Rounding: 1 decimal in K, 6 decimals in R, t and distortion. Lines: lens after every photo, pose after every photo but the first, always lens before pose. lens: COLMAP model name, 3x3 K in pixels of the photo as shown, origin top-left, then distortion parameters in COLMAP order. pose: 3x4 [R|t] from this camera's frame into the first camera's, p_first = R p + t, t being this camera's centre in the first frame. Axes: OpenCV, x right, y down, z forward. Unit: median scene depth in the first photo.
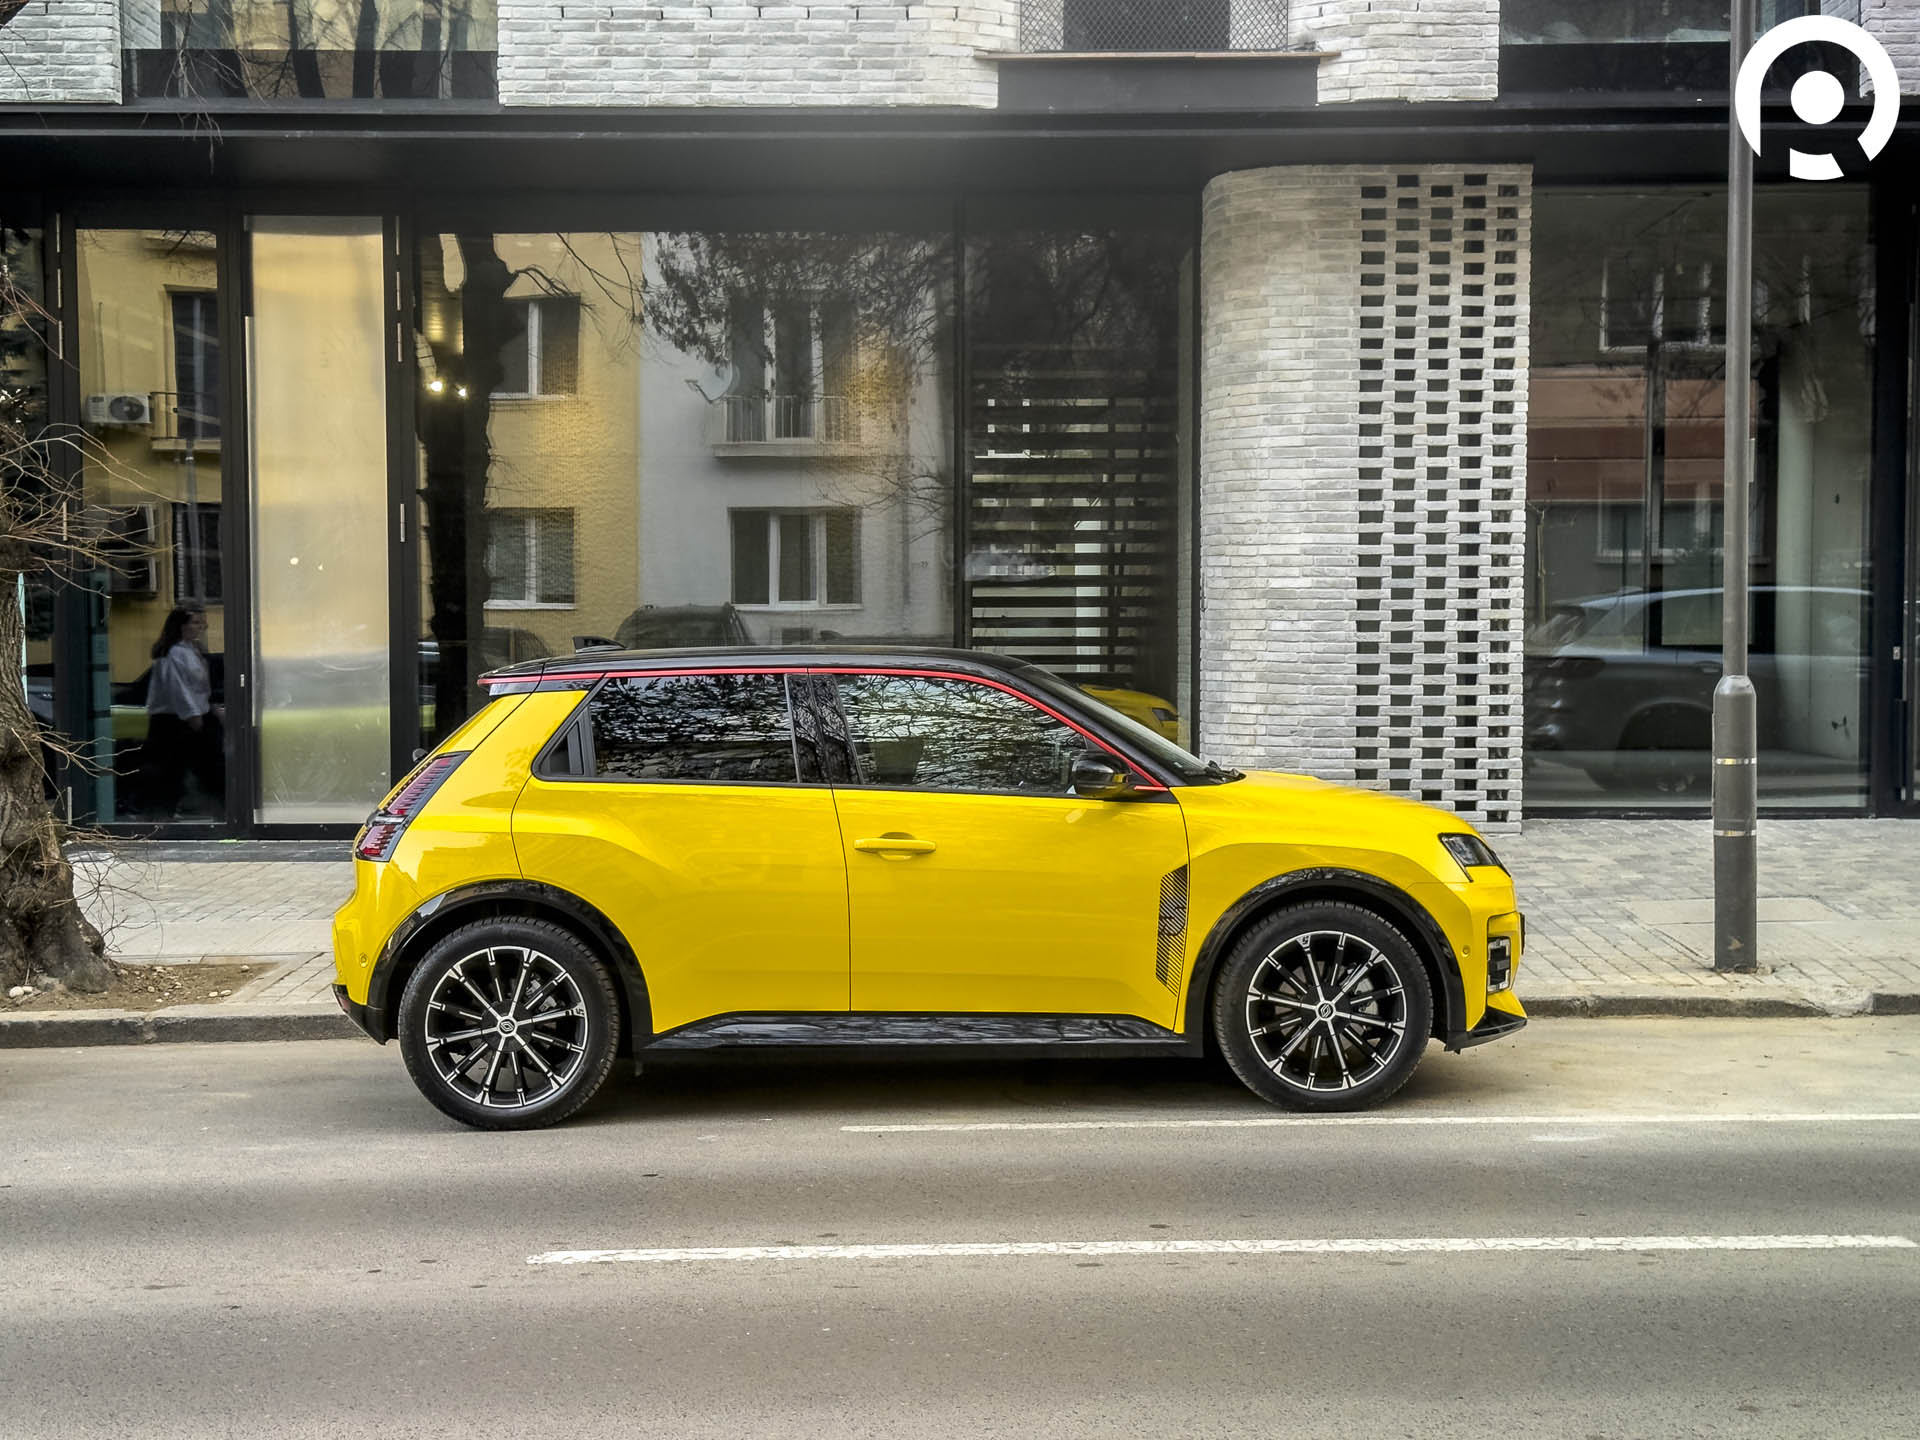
lens RADIAL K [[2715.4, 0, 960.0], [0, 2715.4, 720.0], [0, 0, 1]] dist [0.145783, -0.156233]
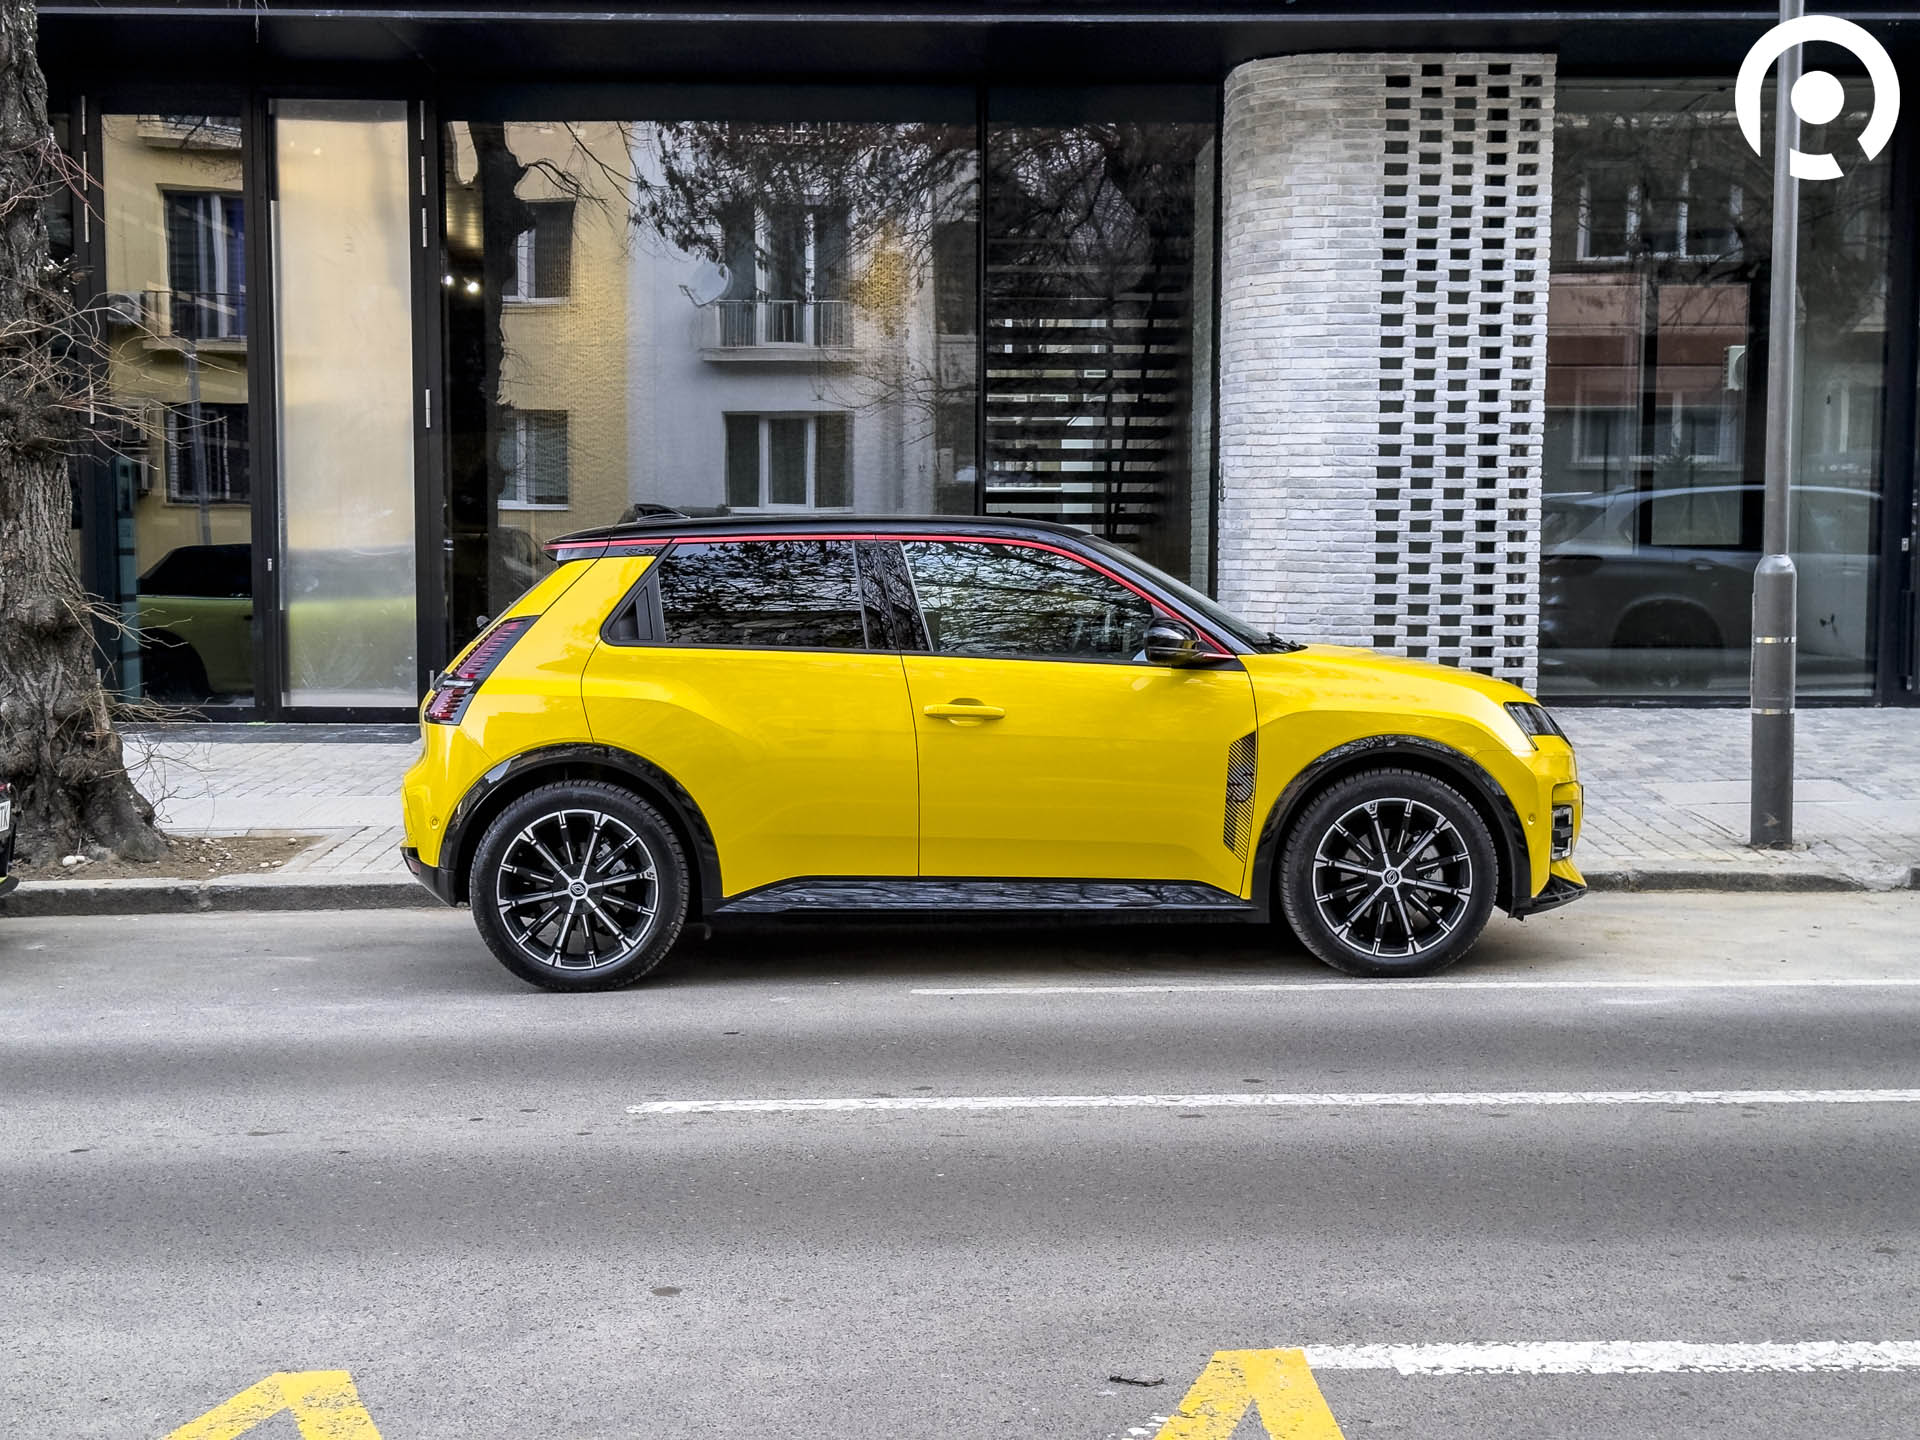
lens RADIAL K [[2651.2, 0, 957.8], [0, 2651.2, 714.4], [0, 0, 1]] dist [0.144121, -0.150331]
pose [[0.999929, 0.004190, 0.011151, -0.026561], [-0.004541, 0.999490, 0.031615, 0.011590], [-0.011013, -0.031664, 0.999438, 0.015743]]
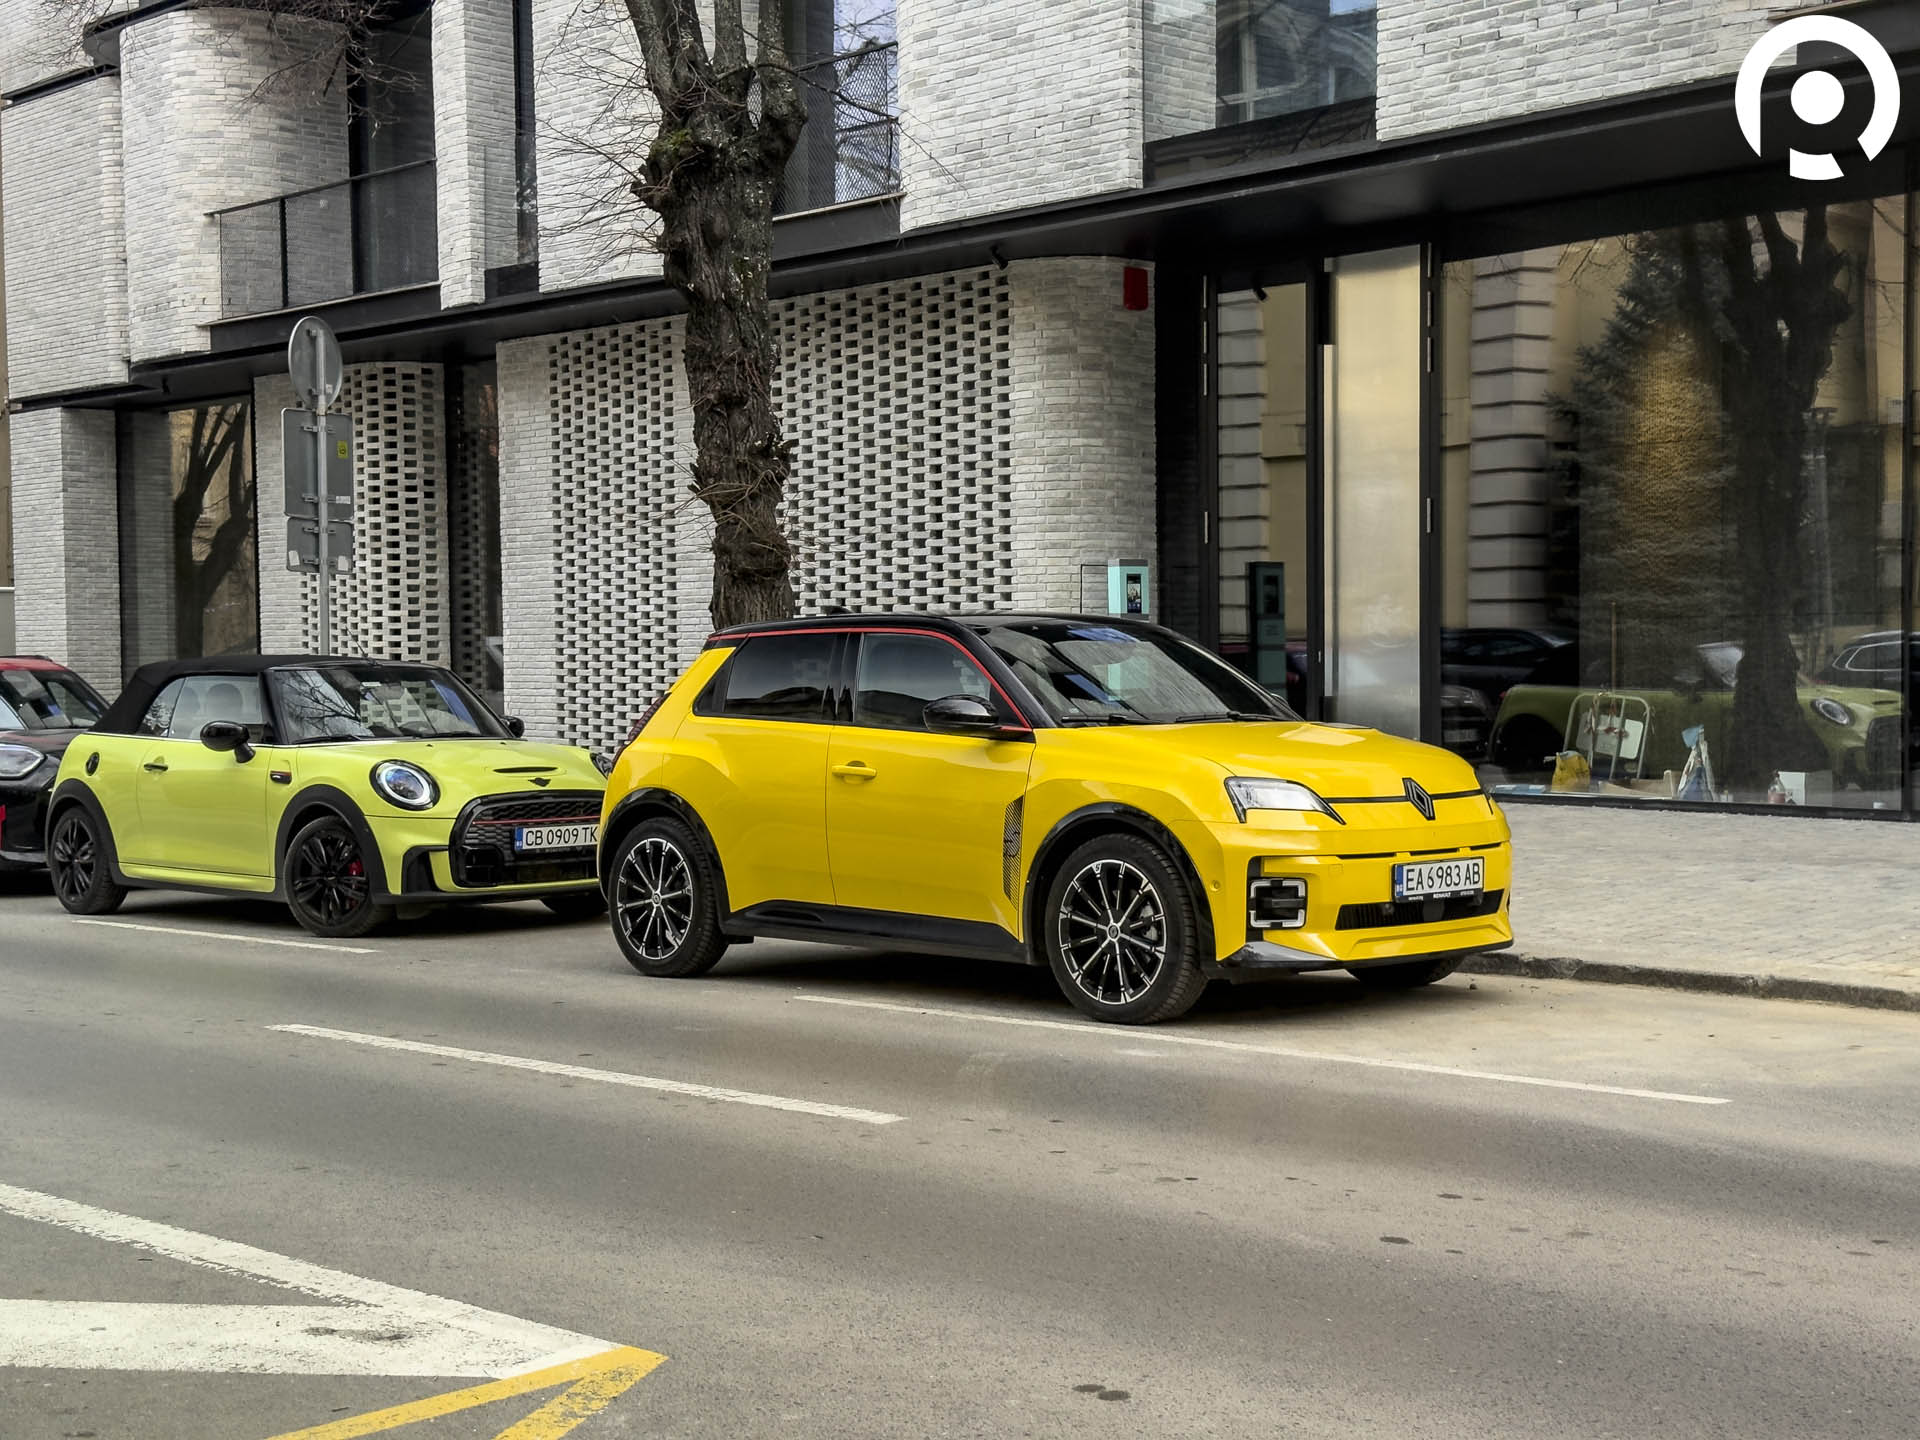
lens RADIAL K [[2651.2, 0, 957.8], [0, 2651.2, 714.4], [0, 0, 1]] dist [0.144121, -0.150331]
pose [[0.694682, 0.013152, -0.719197, 0.620262], [-0.014434, 0.999886, 0.004344, 0.010044], [0.719172, 0.007363, 0.694793, 0.143278]]
